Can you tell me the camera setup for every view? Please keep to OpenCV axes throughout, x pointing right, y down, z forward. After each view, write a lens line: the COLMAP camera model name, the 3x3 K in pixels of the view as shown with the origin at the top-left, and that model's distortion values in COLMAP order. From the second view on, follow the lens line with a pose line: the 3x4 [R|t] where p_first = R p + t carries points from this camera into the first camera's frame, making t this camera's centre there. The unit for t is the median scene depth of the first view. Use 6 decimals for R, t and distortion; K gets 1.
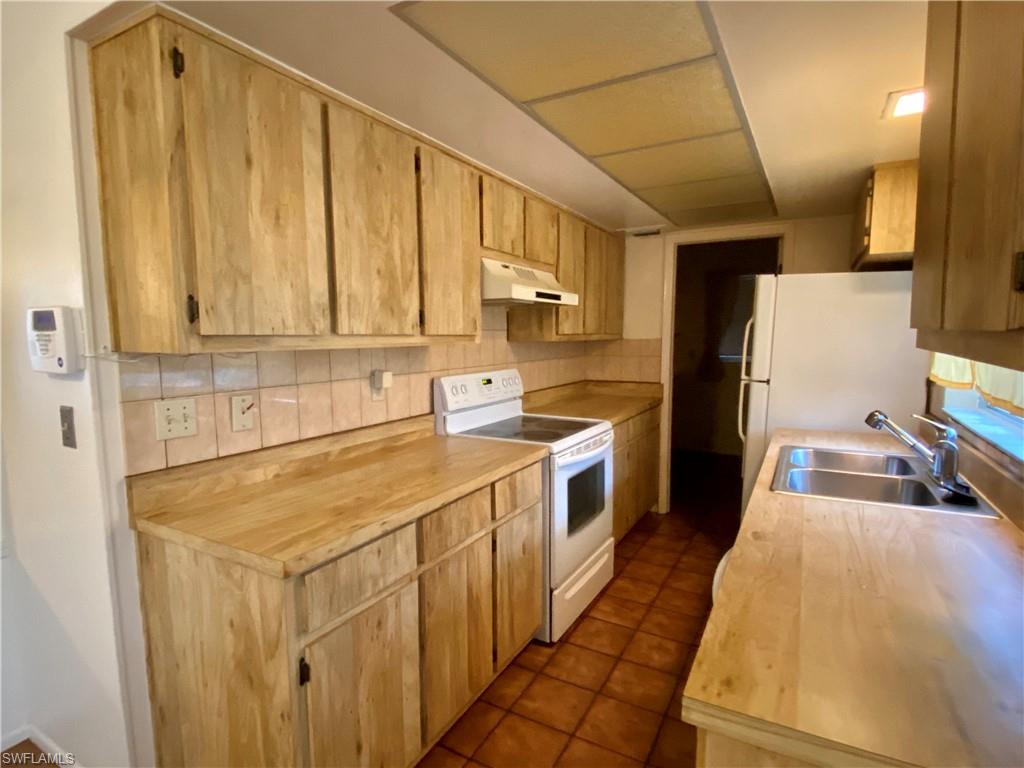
lens RADIAL K [[533.6, 0, 507.0], [0, 533.6, 385.4], [0, 0, 1]] dist [0.026136, -0.000340]
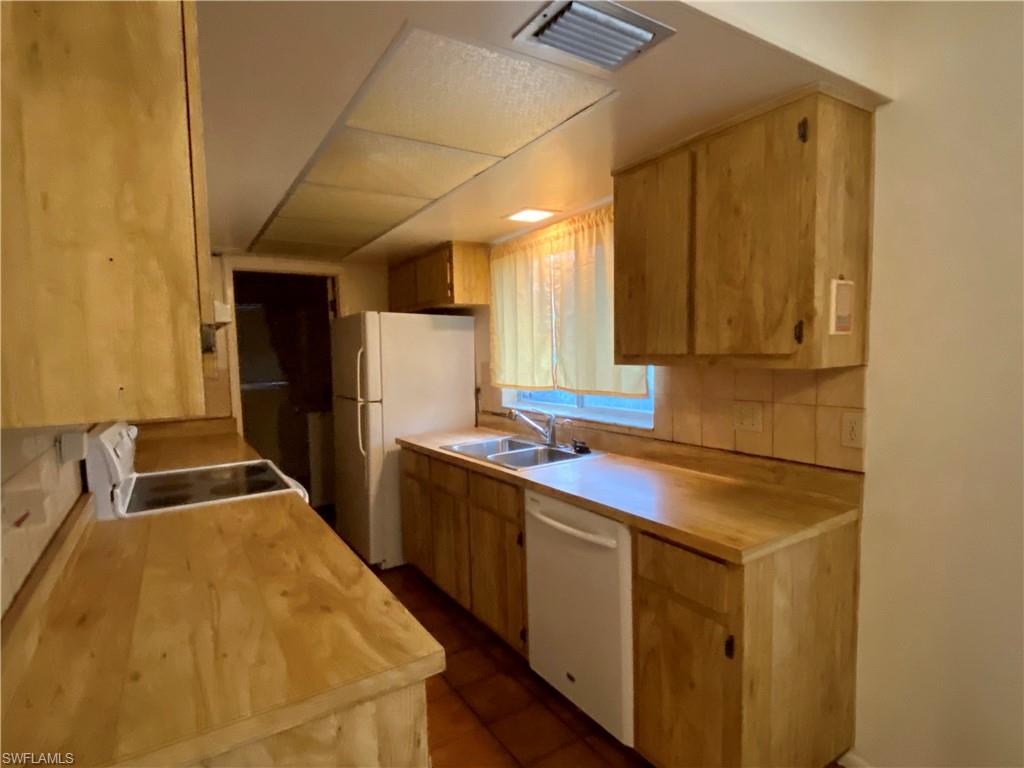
lens RADIAL K [[533.6, 0, 507.0], [0, 533.6, 385.4], [0, 0, 1]] dist [0.026136, -0.000340]
pose [[0.468592, -0.062002, 0.881236, -0.521703], [0.109487, 0.993919, 0.011712, -0.031066], [-0.876604, 0.090996, 0.472531, 0.246796]]
